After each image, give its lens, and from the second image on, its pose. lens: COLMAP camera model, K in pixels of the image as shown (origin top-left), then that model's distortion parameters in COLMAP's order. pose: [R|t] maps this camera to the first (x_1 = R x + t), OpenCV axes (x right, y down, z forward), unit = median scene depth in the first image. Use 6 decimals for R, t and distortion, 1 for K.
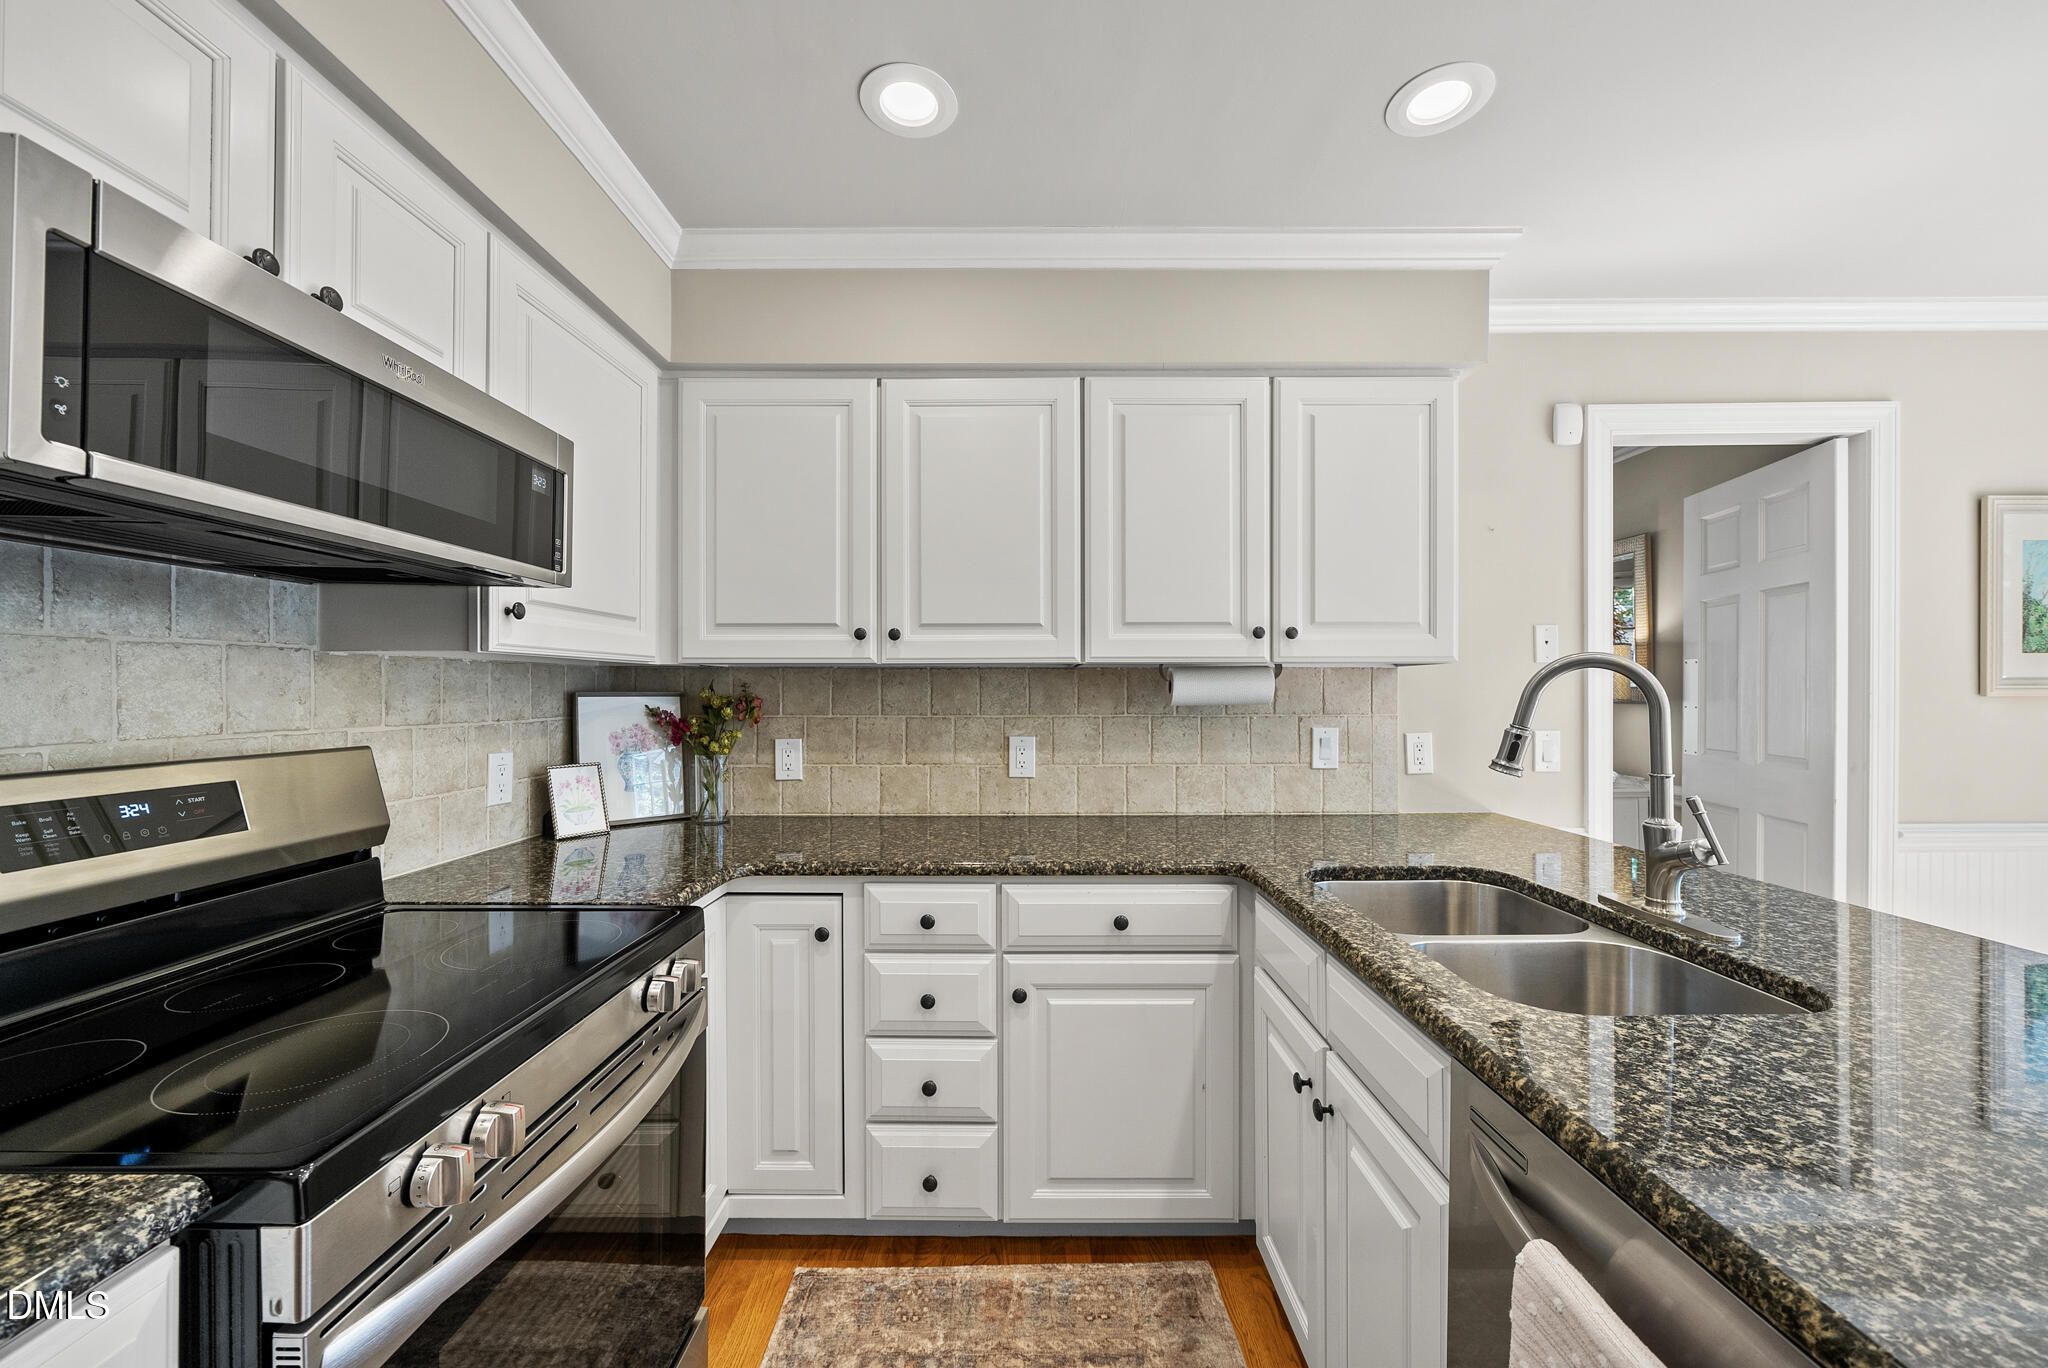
lens RADIAL K [[776.9, 0, 1026.4], [0, 776.9, 691.2], [0, 0, 1]] dist [-0.006036, 0.000823]
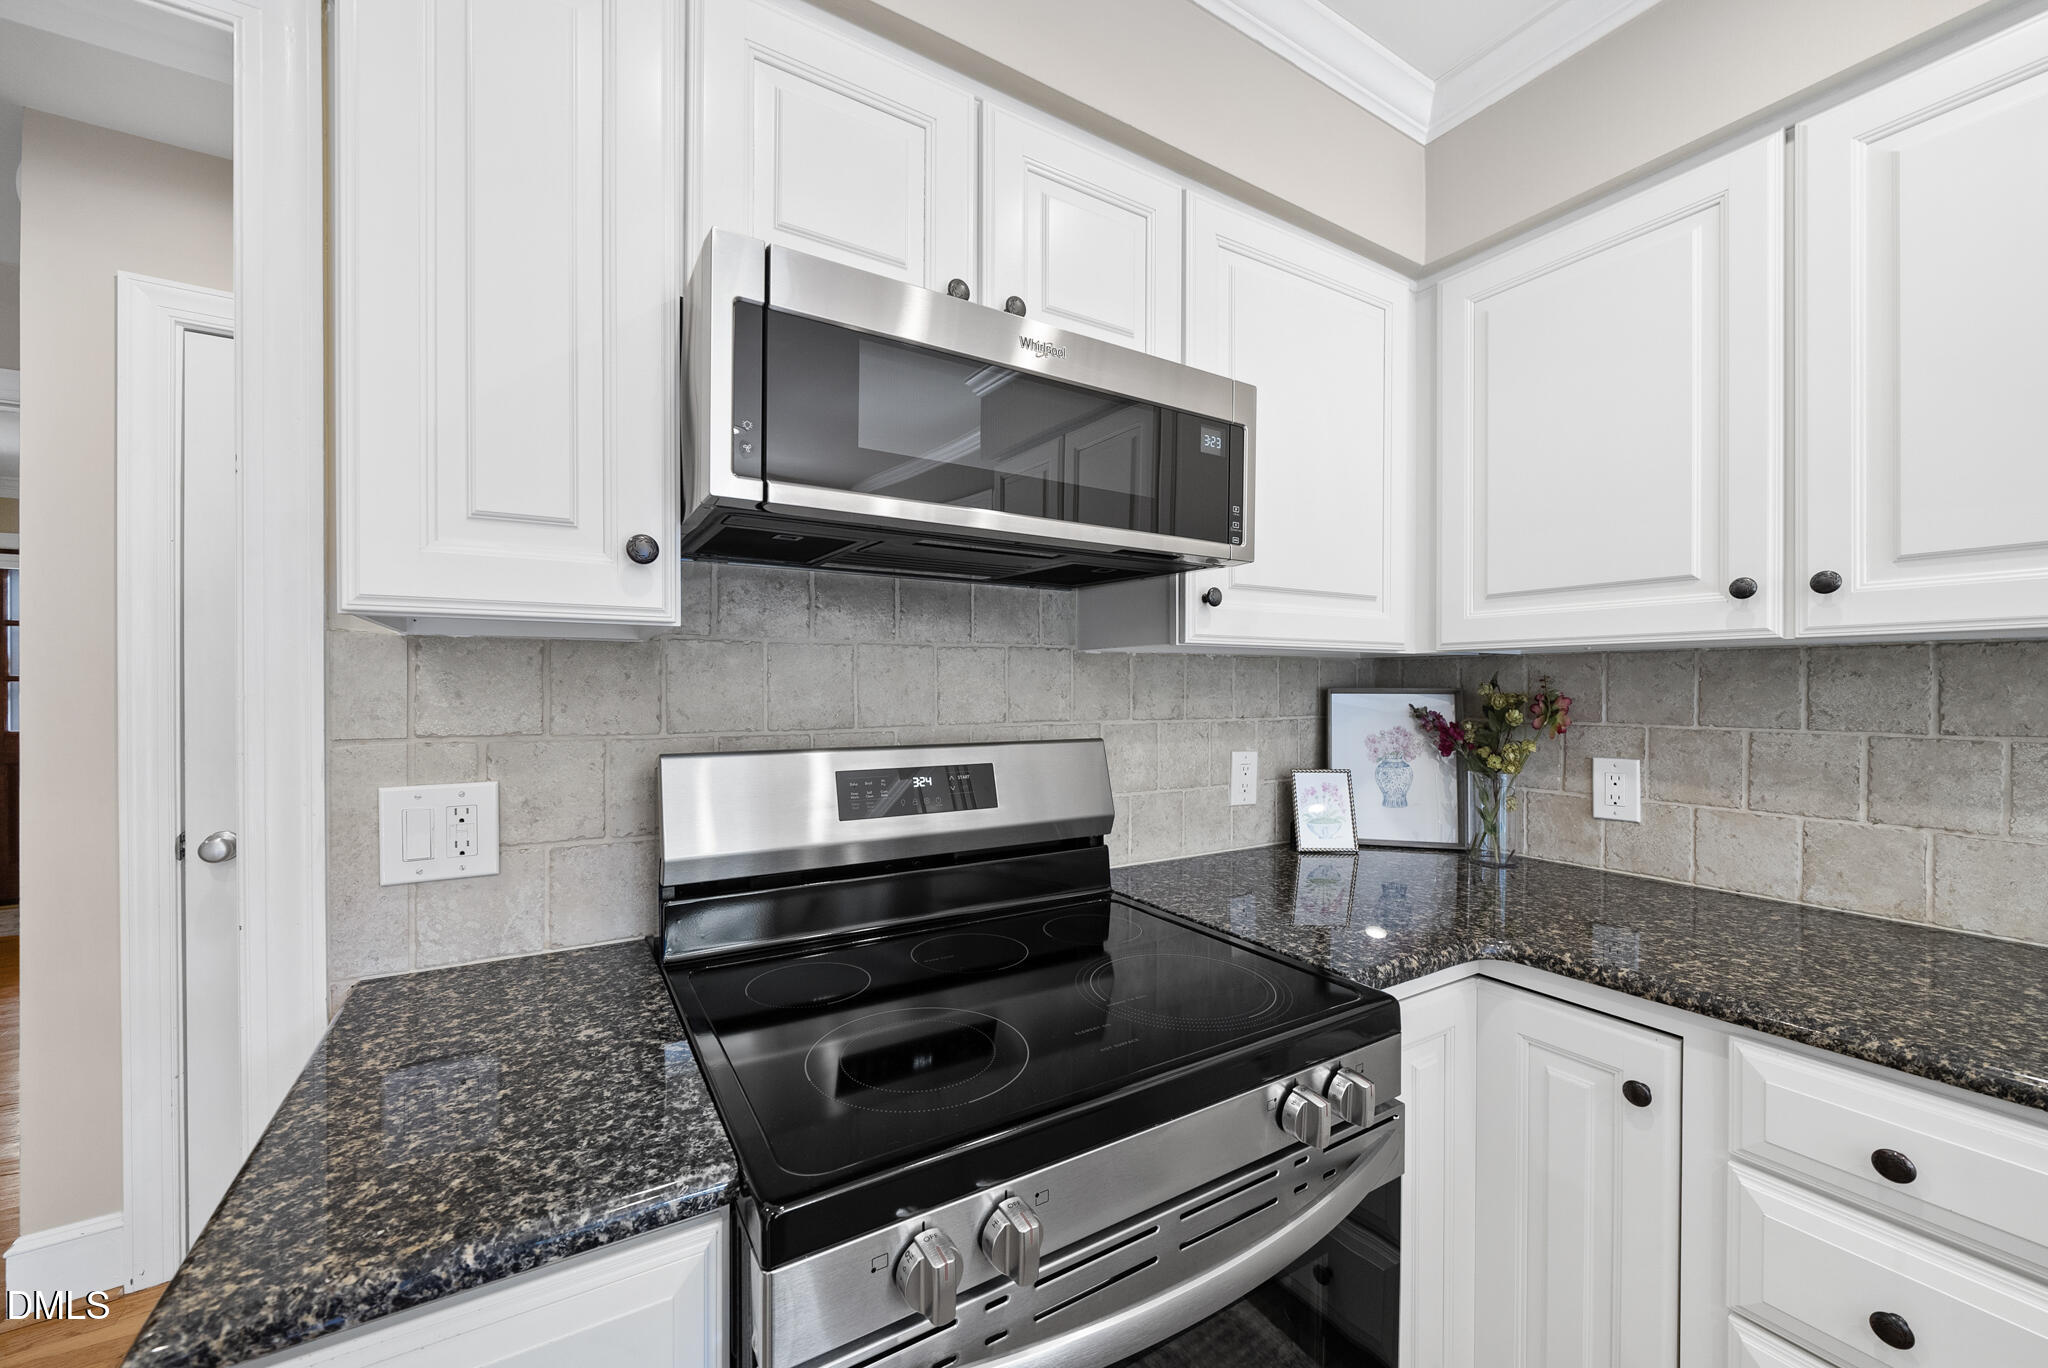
lens RADIAL K [[776.9, 0, 1030.8], [0, 776.9, 690.3], [0, 0, 1]] dist [-0.006036, 0.000823]
pose [[0.522251, 0.004230, -0.852781, -0.000016], [-0.002165, 0.999991, 0.003634, 0.001102], [0.852789, -0.000052, 0.522256, 0.288029]]
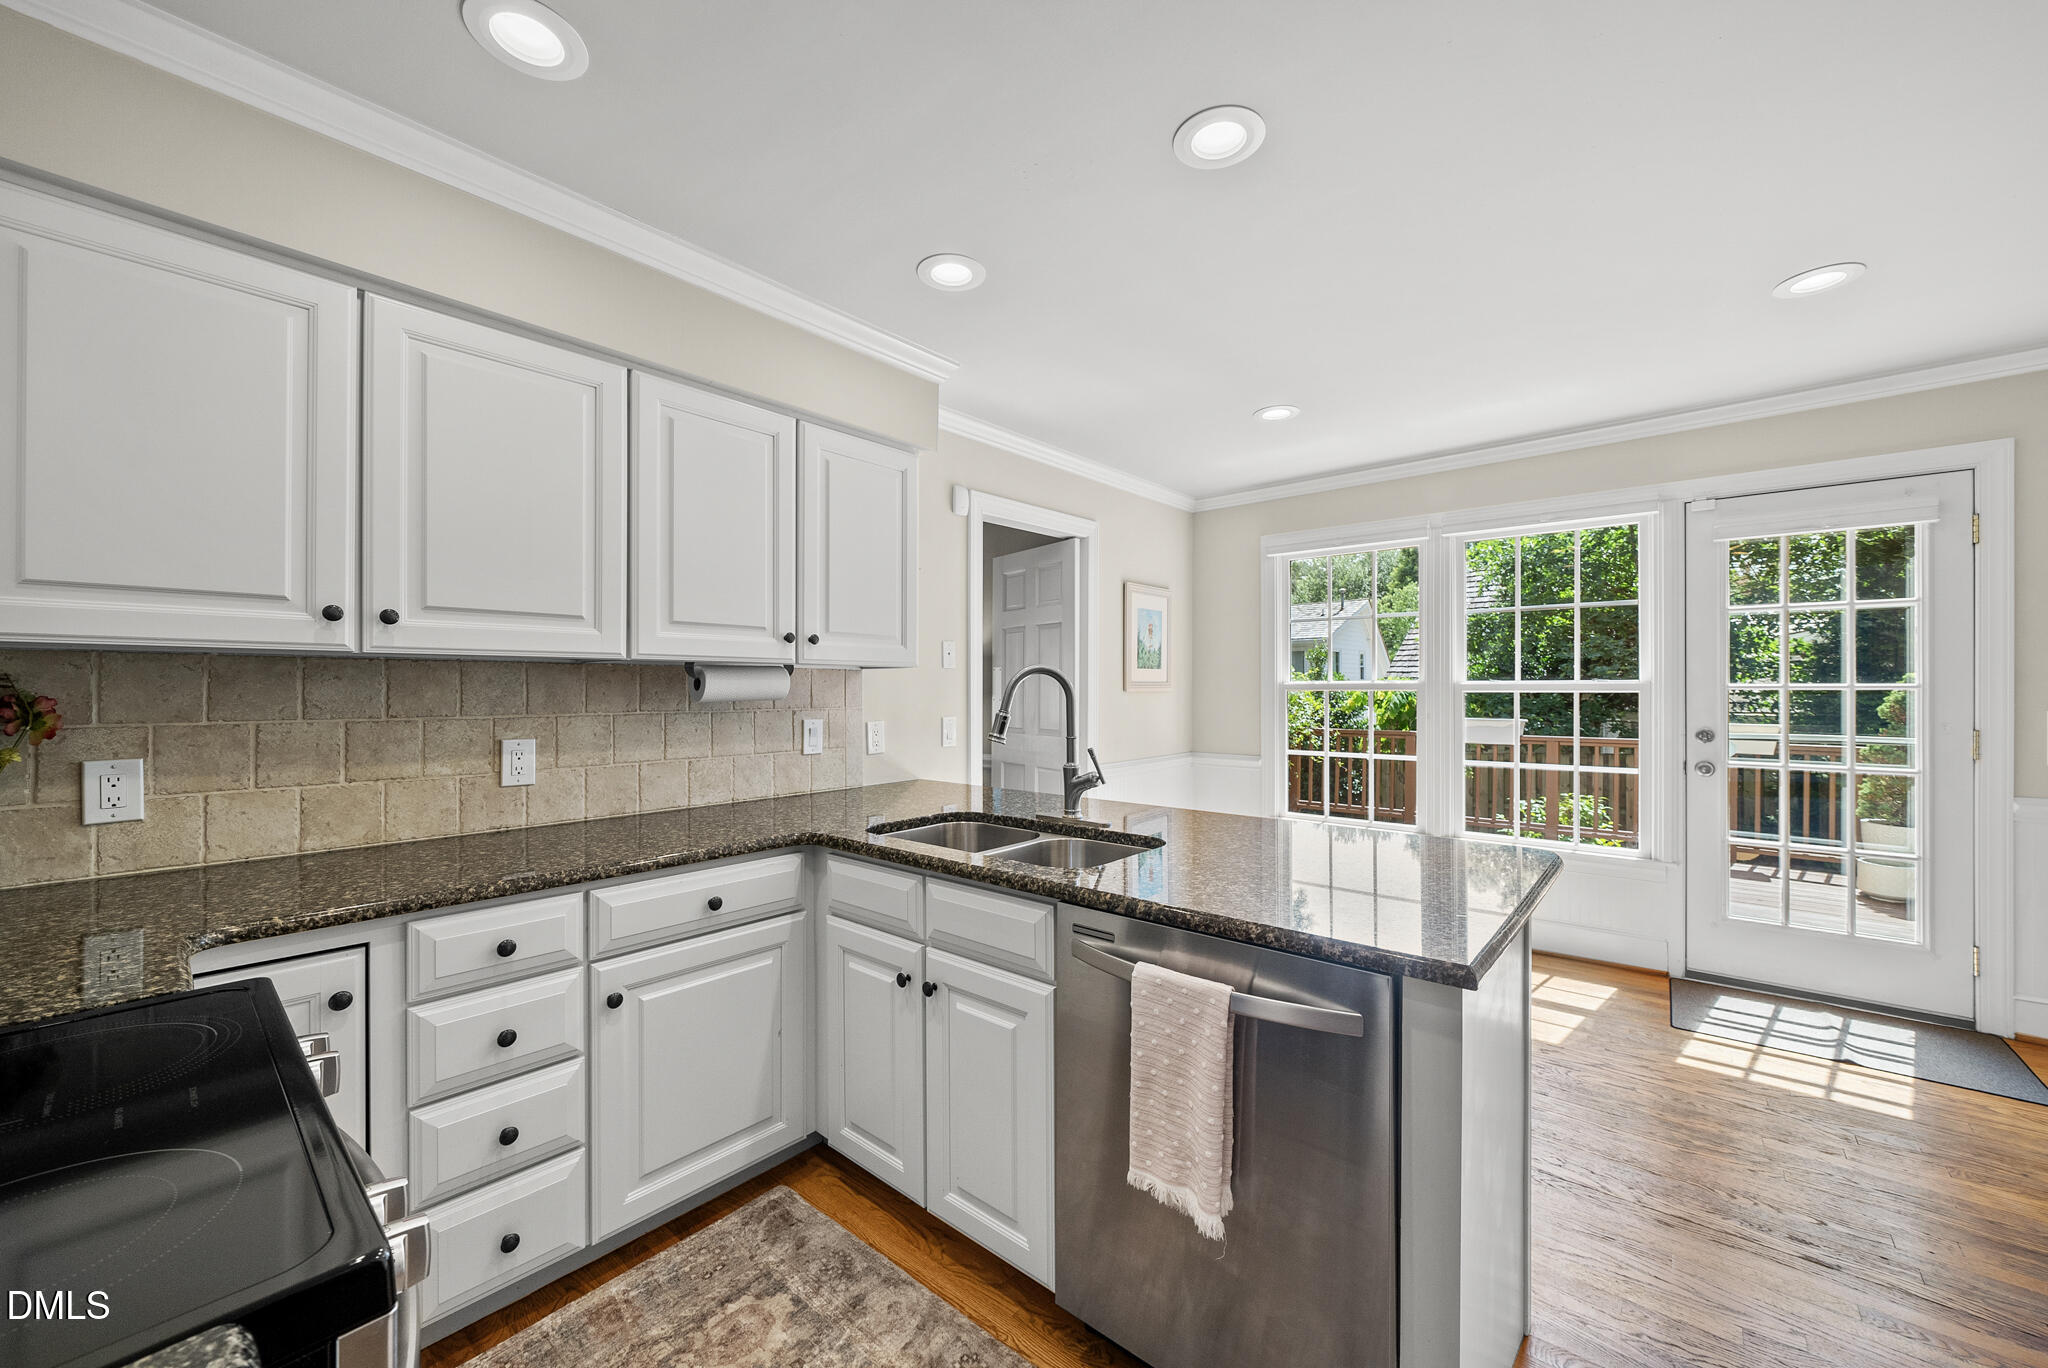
lens RADIAL K [[776.9, 0, 1045.7], [0, 776.9, 685.0], [0, 0, 1]] dist [-0.006036, 0.000823]
pose [[0.636761, 0.004531, 0.771048, -0.410074], [-0.000495, 0.999985, -0.005468, 0.001361], [-0.771061, 0.003100, 0.636754, -0.036694]]
